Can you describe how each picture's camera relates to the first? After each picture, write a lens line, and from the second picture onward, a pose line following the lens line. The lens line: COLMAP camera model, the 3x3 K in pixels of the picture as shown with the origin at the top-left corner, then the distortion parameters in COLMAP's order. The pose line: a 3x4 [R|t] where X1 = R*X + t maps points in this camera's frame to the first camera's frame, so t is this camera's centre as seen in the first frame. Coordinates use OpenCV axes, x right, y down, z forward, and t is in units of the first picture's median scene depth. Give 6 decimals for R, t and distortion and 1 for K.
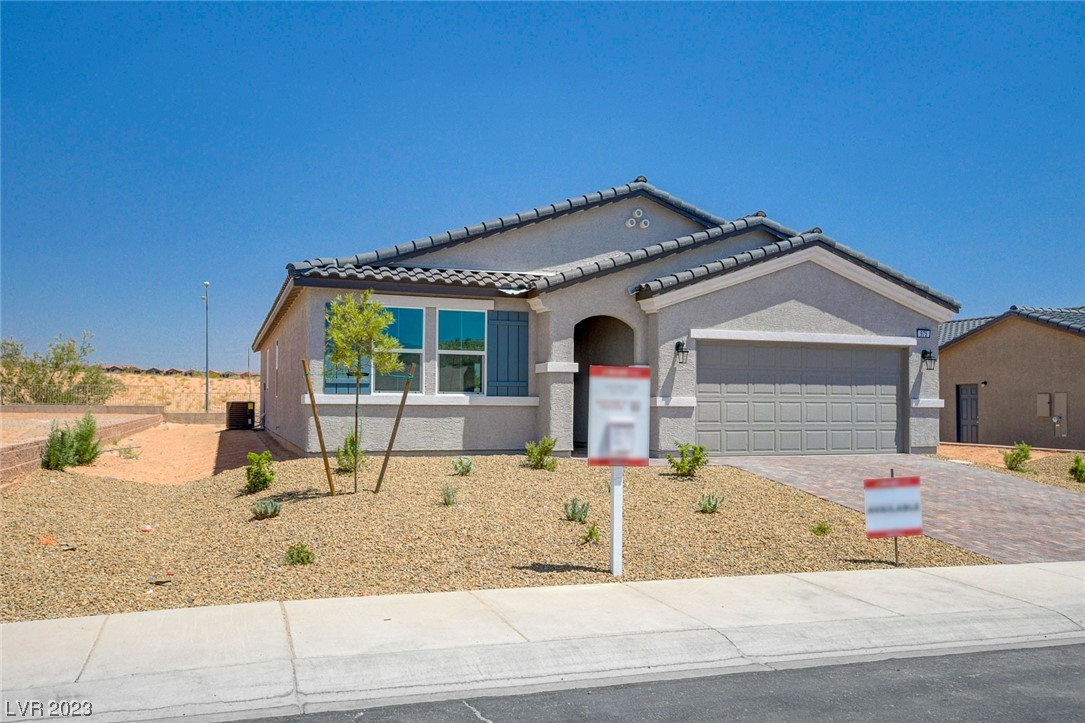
lens RADIAL K [[895.2, 0, 524.1], [0, 895.2, 378.3], [0, 0, 1]] dist [0.003458, 0.030112]
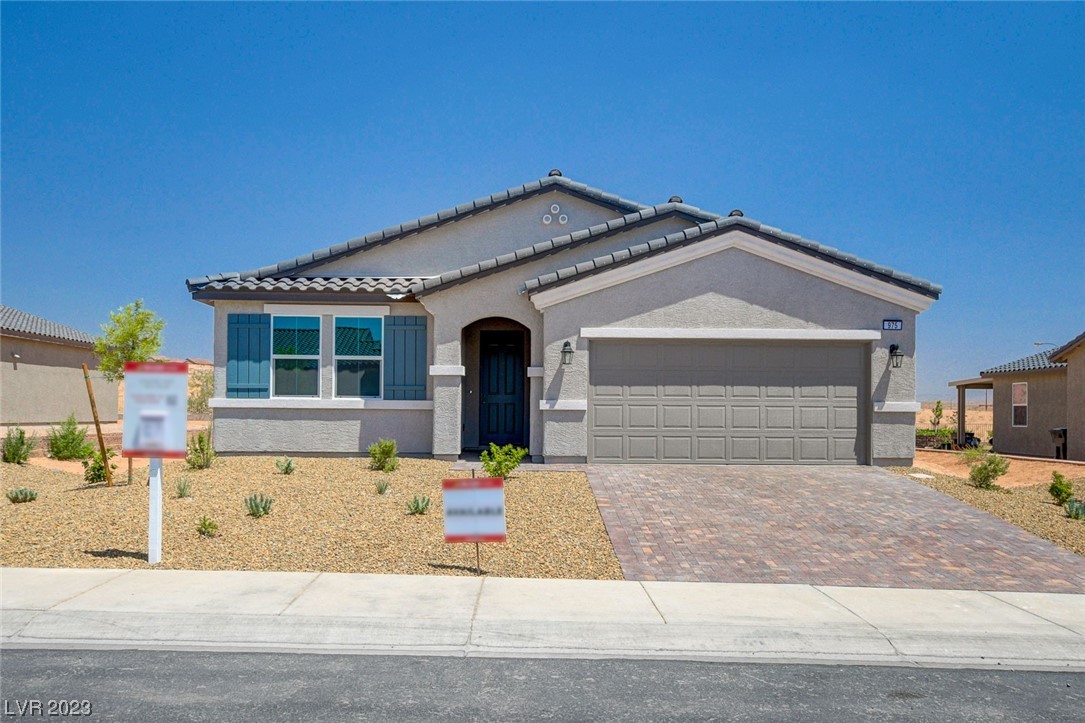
lens RADIAL K [[895.2, 0, 524.9], [0, 895.2, 412.2], [0, 0, 1]] dist [0.003458, 0.030112]
pose [[0.943482, -0.000877, -0.331423, 0.447449], [0.007982, 0.999767, 0.020079, 0.014581], [0.331328, -0.021590, 0.943269, 0.087916]]
